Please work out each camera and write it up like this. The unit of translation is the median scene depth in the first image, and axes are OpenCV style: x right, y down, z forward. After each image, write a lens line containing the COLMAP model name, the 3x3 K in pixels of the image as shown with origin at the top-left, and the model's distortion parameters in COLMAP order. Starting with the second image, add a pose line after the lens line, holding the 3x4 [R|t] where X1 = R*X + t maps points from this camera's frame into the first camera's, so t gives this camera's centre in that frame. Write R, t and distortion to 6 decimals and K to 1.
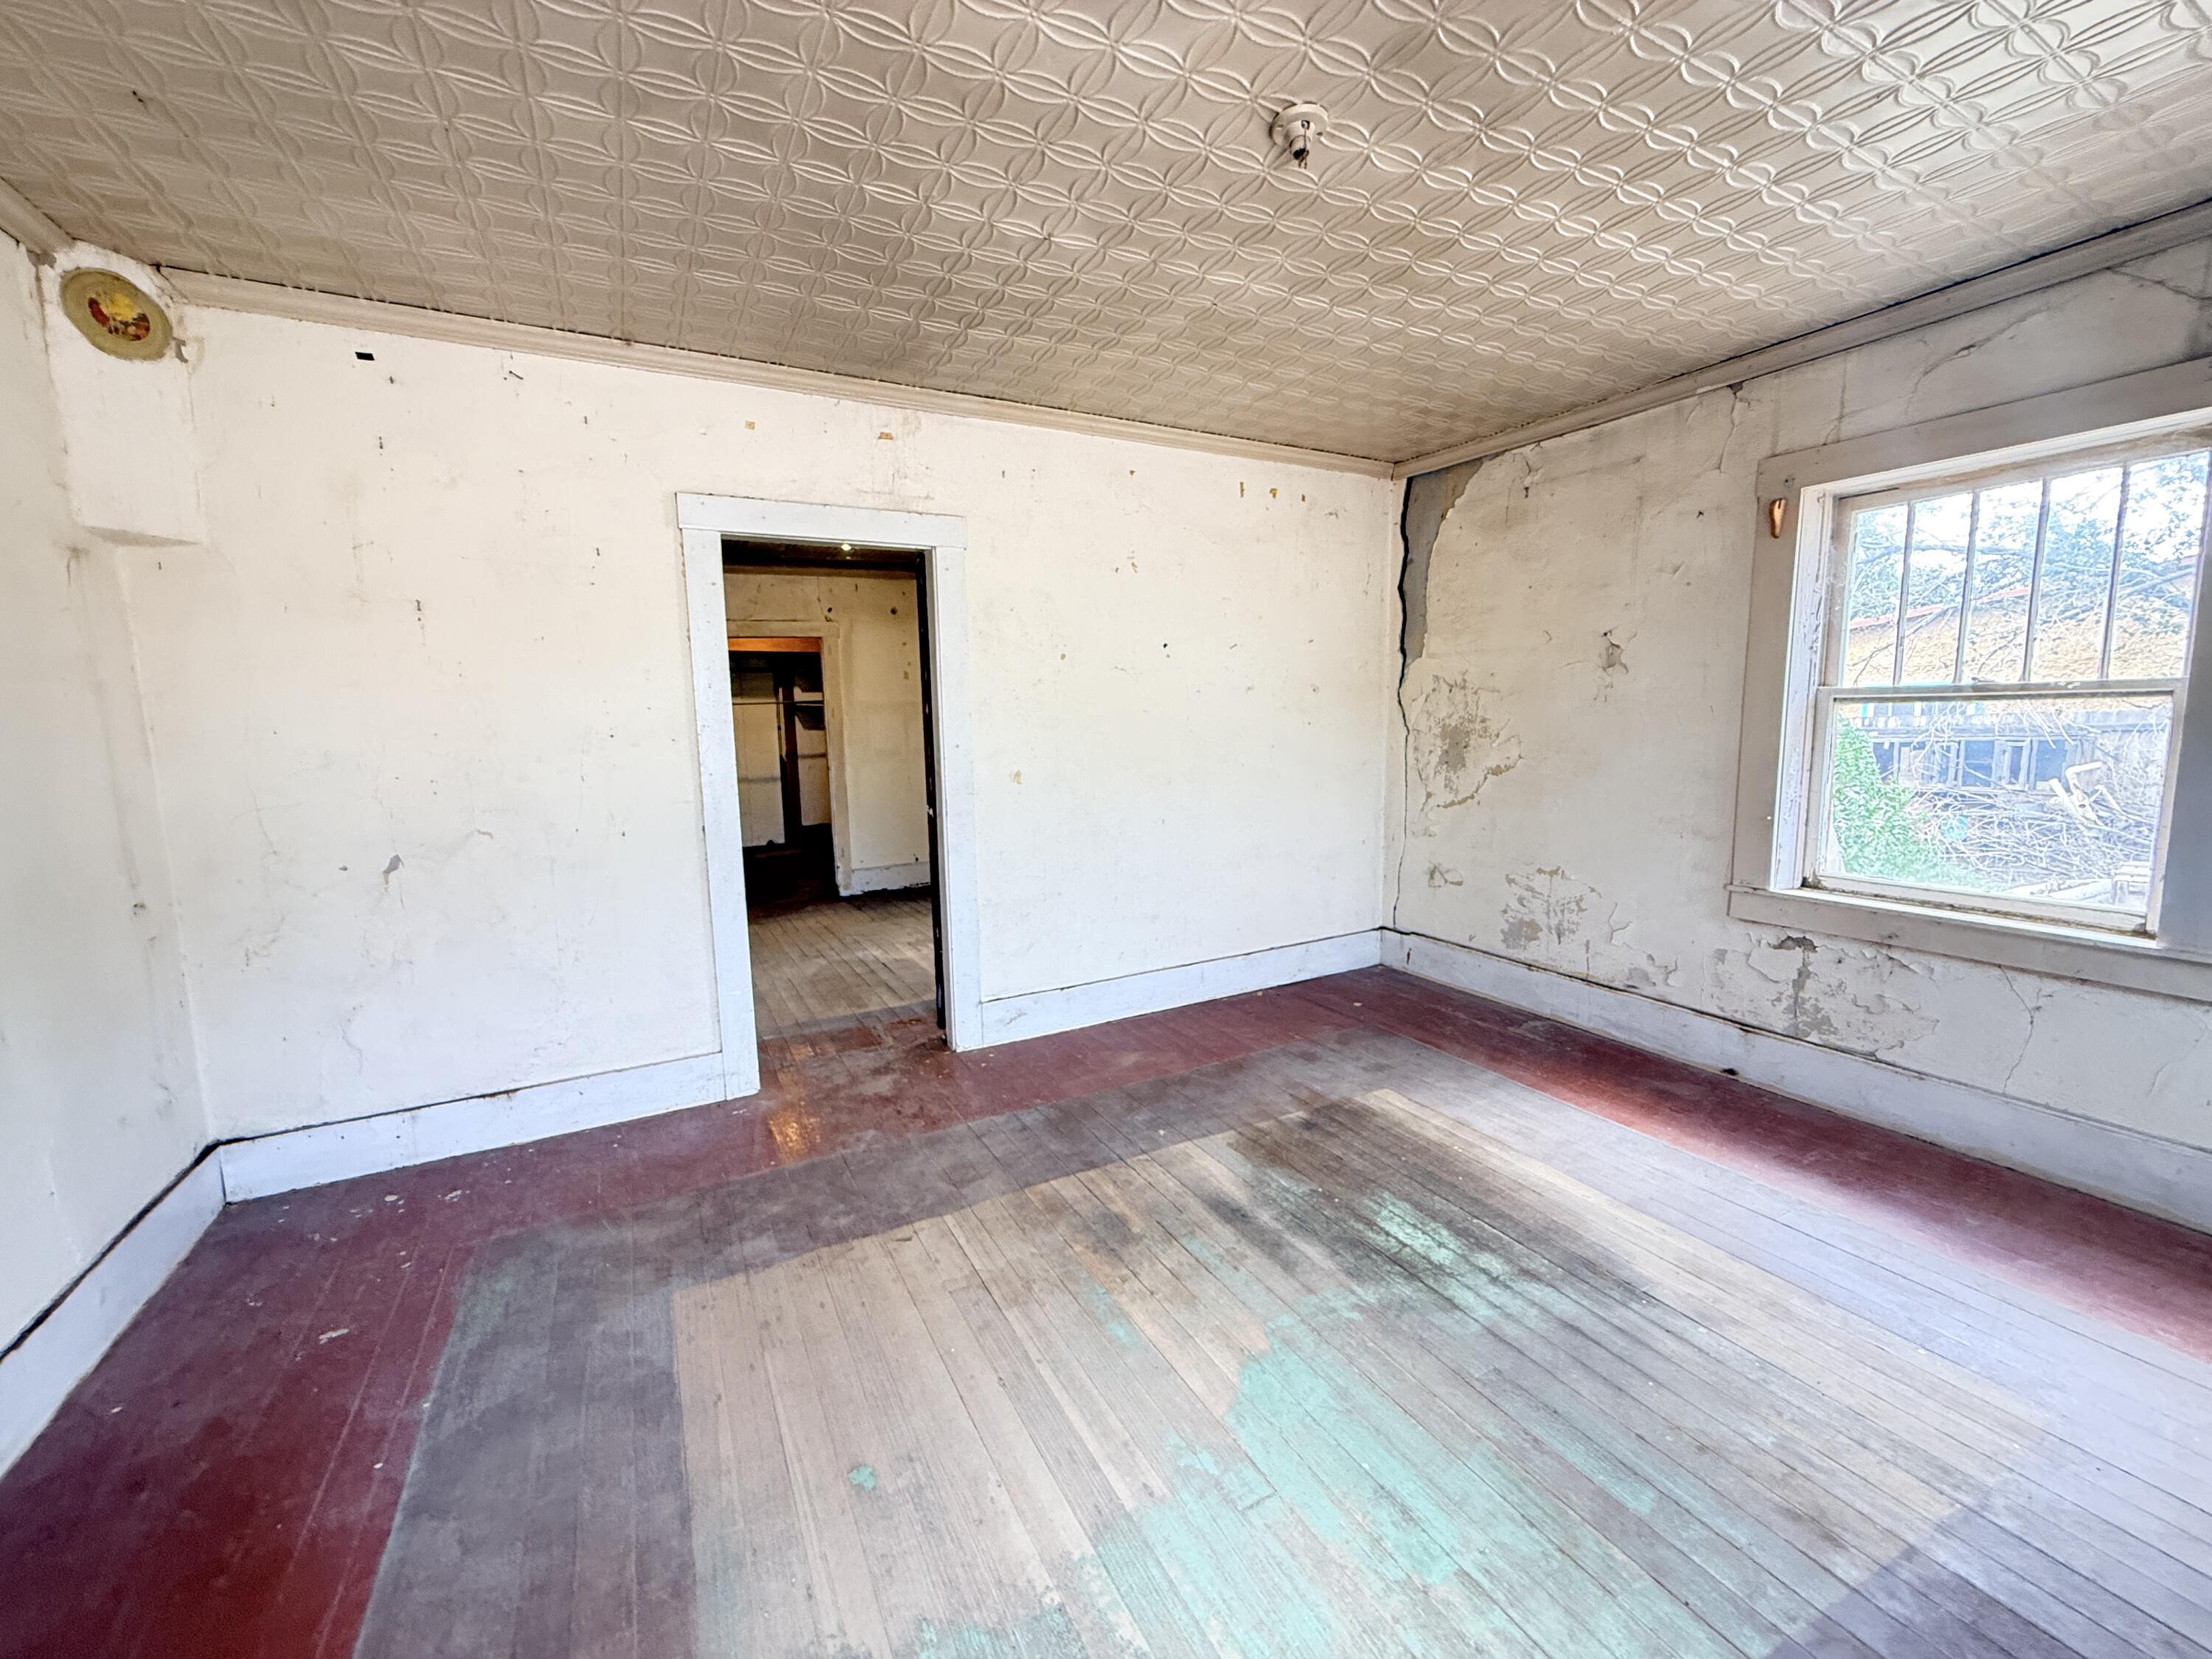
lens RADIAL K [[882.0, 0, 1102.4], [0, 882.0, 825.1], [0, 0, 1]] dist [0.000786, 0.000181]
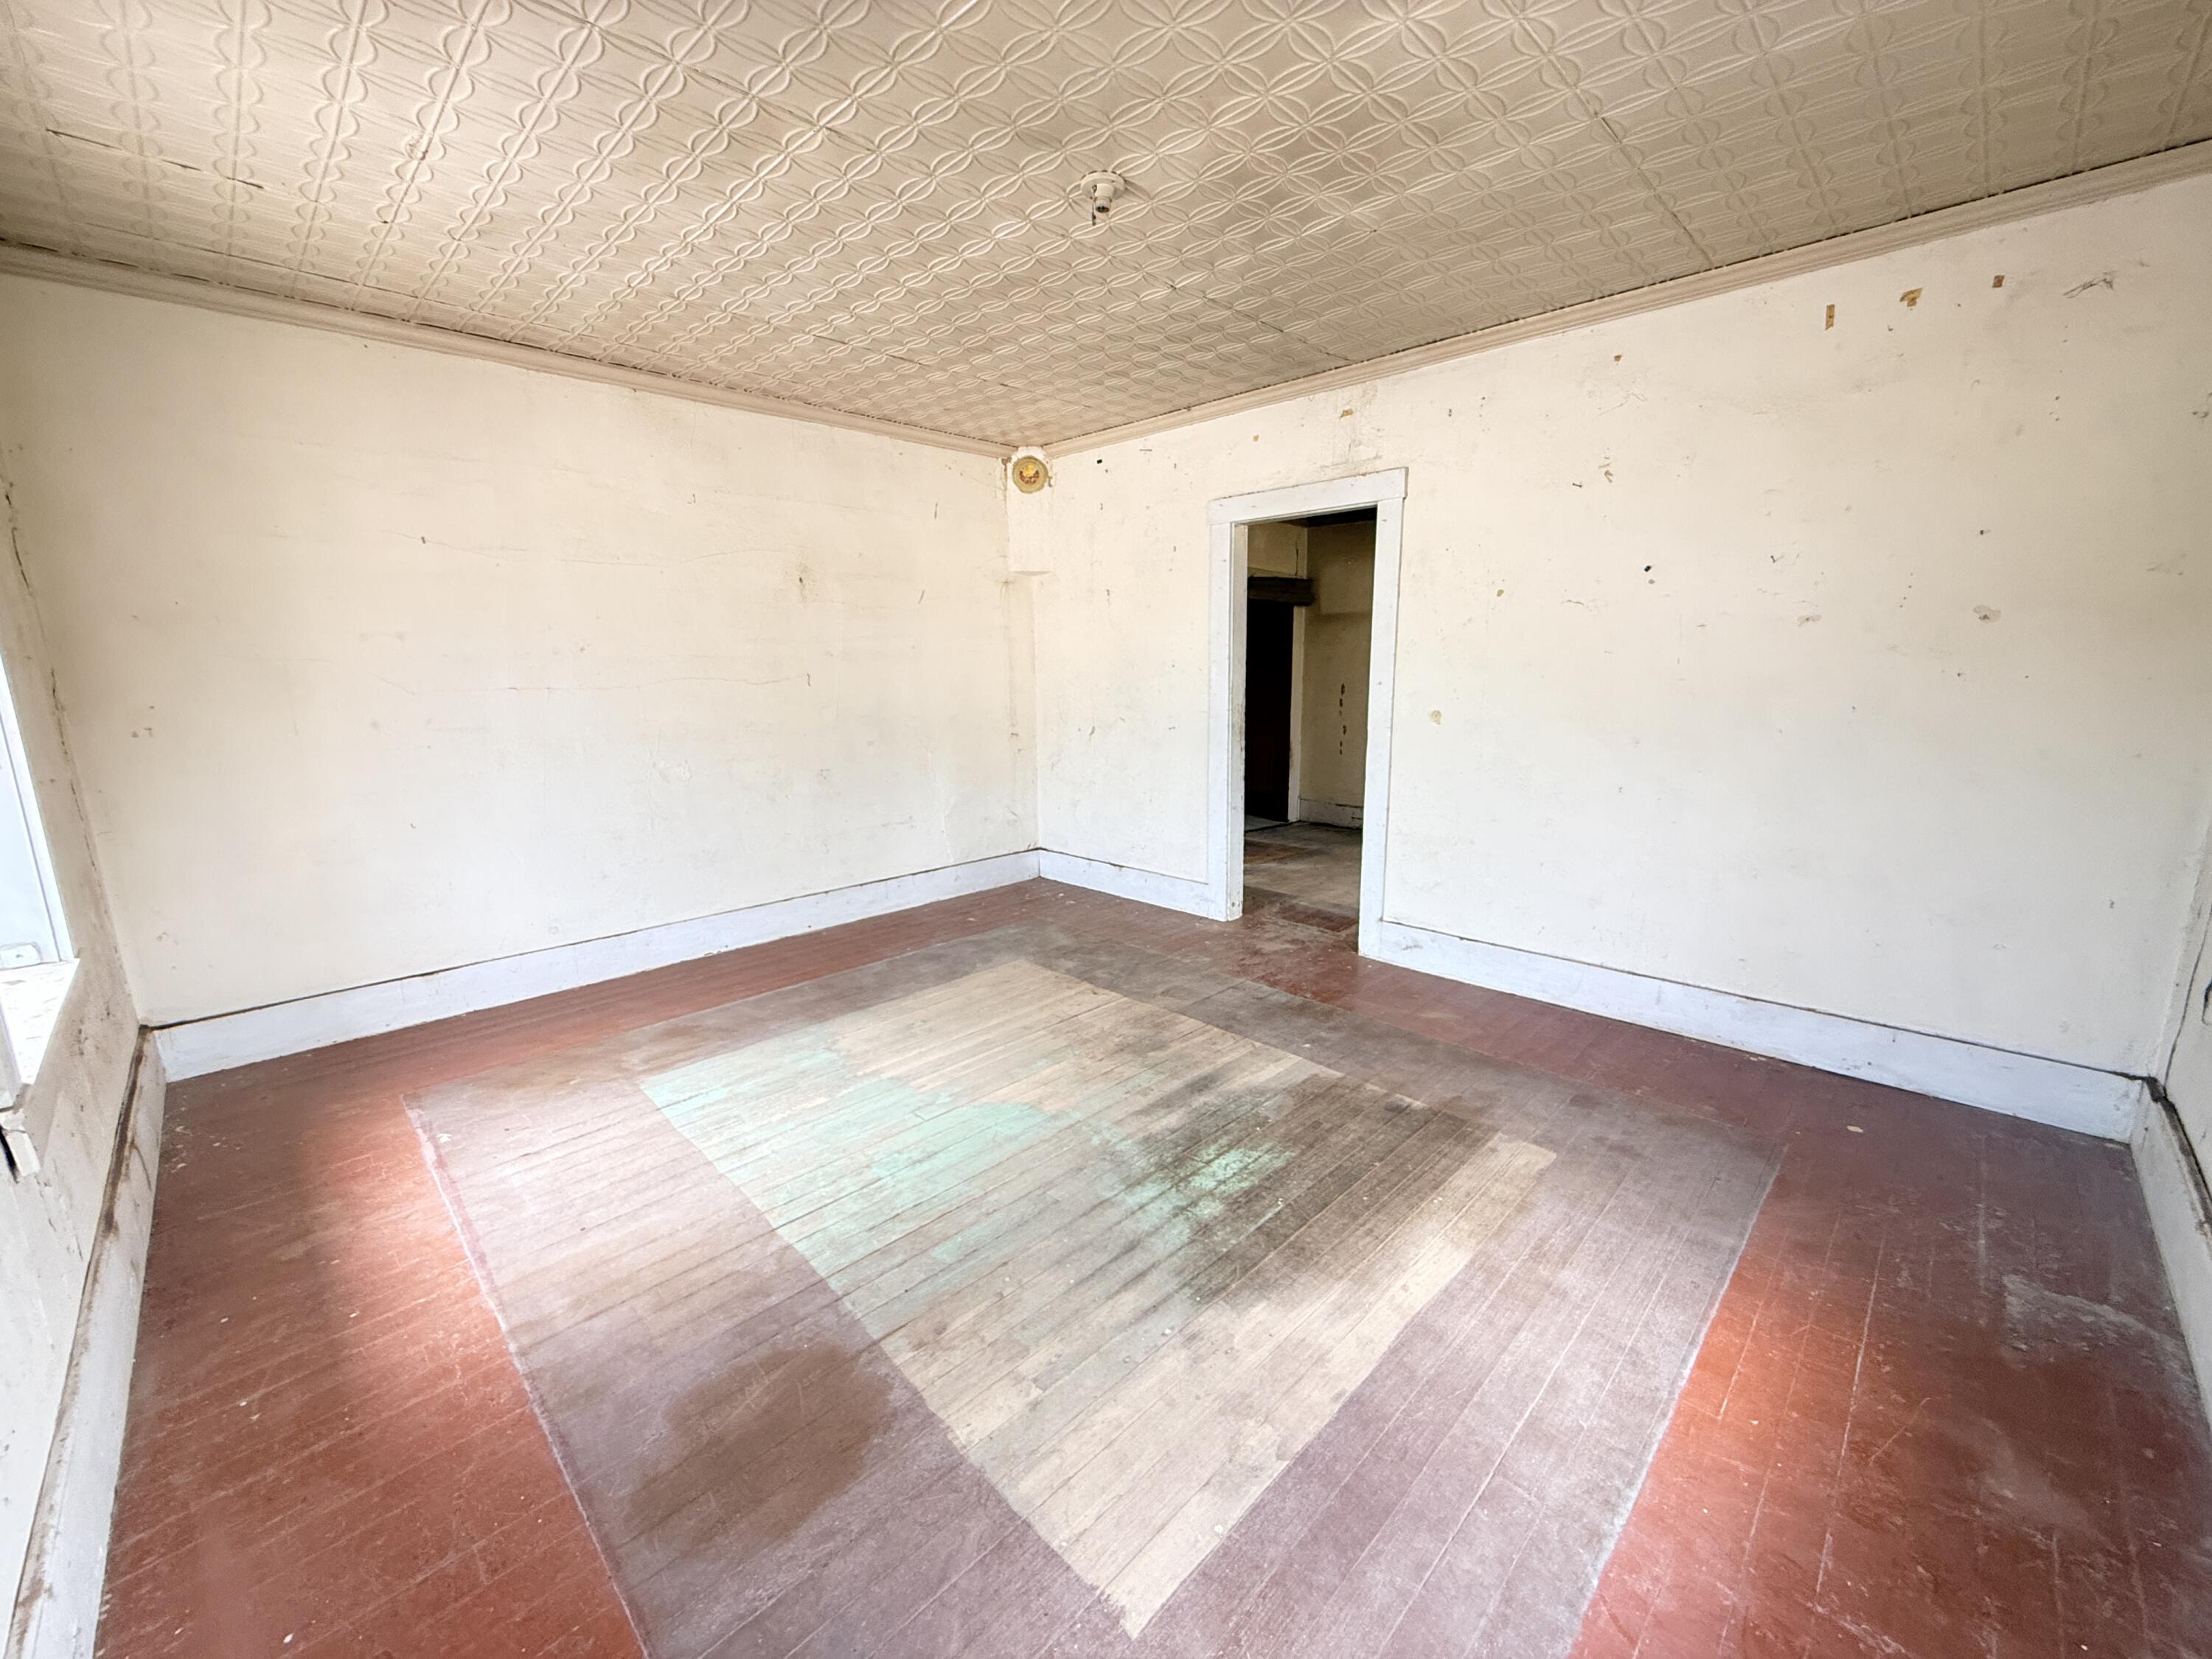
lens RADIAL K [[879.6, 0, 1102.8], [0, 879.6, 824.7], [0, 0, 1]] dist [-0.000073, 0.000277]
pose [[0.293545, 0.192621, -0.936338, 0.880268], [-0.118105, 0.979292, 0.164431, -0.061624], [0.948621, 0.062318, 0.310216, 0.375717]]
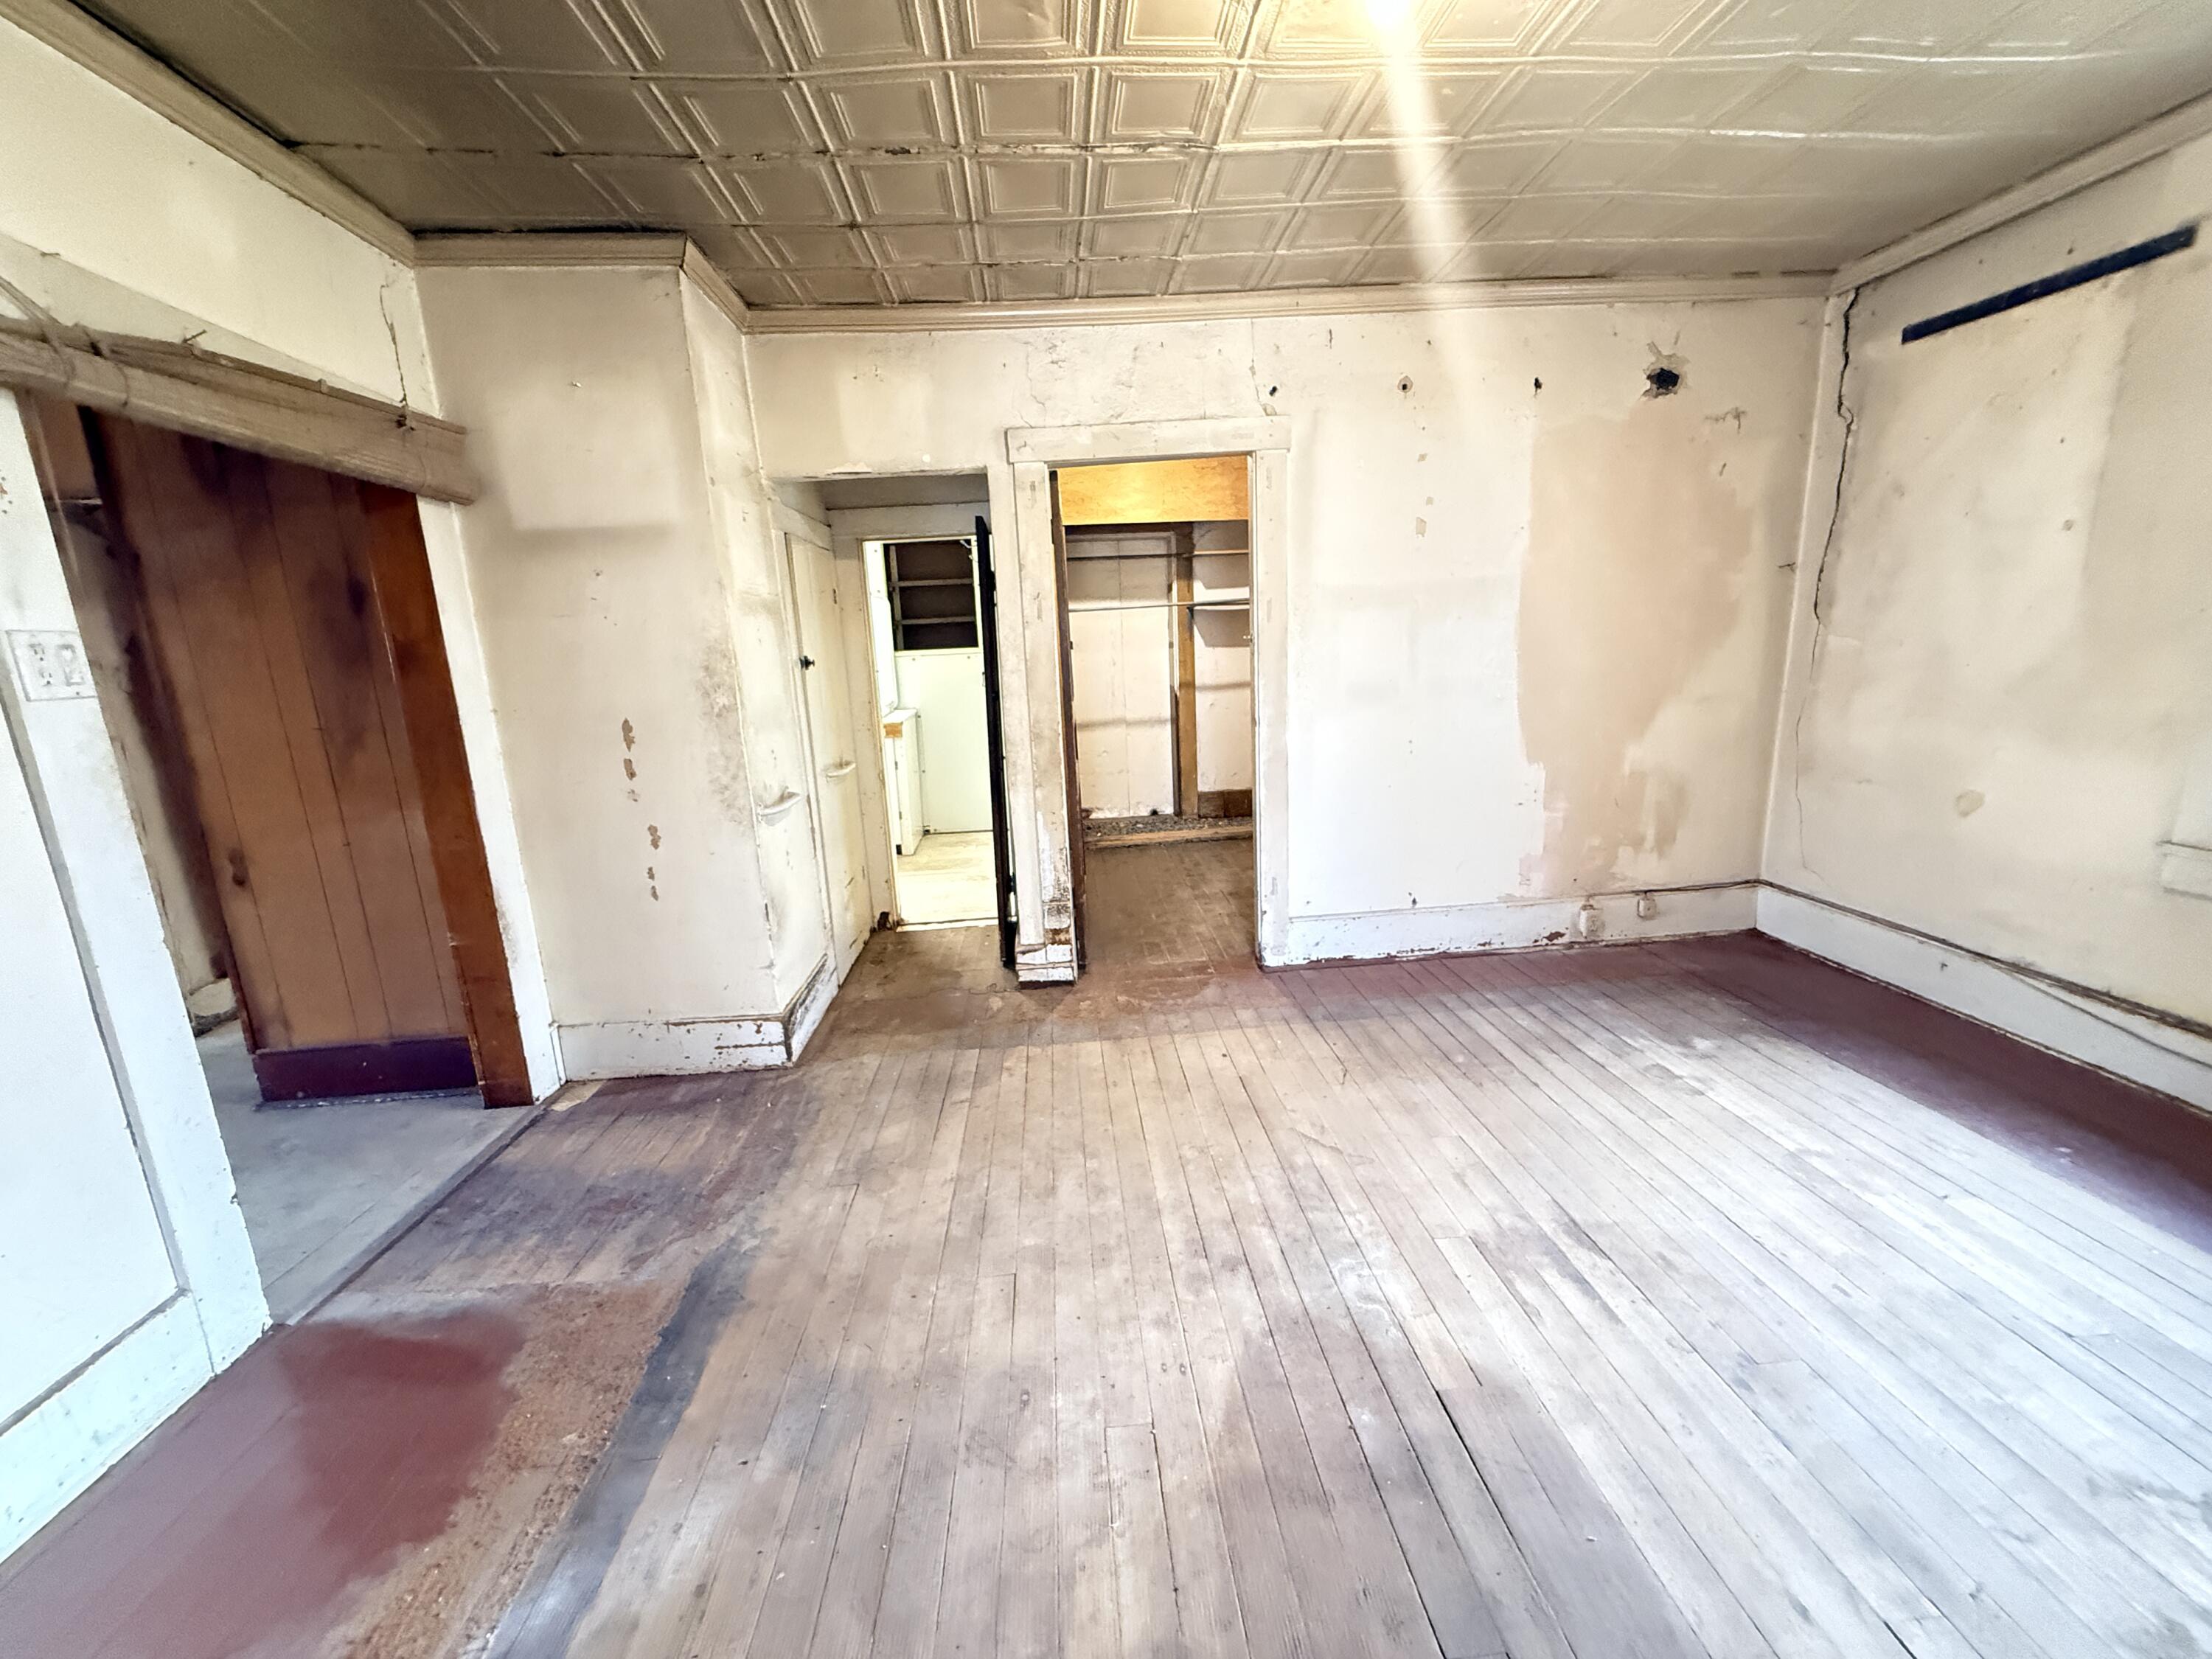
lens RADIAL K [[882.0, 0, 1102.4], [0, 882.0, 825.1], [0, 0, 1]] dist [0.000786, 0.000181]
pose [[0.908109, 0.067550, -0.413249, -0.379612], [-0.029258, 0.994726, 0.098306, -0.112754], [0.417710, -0.077182, 0.905296, 1.071756]]
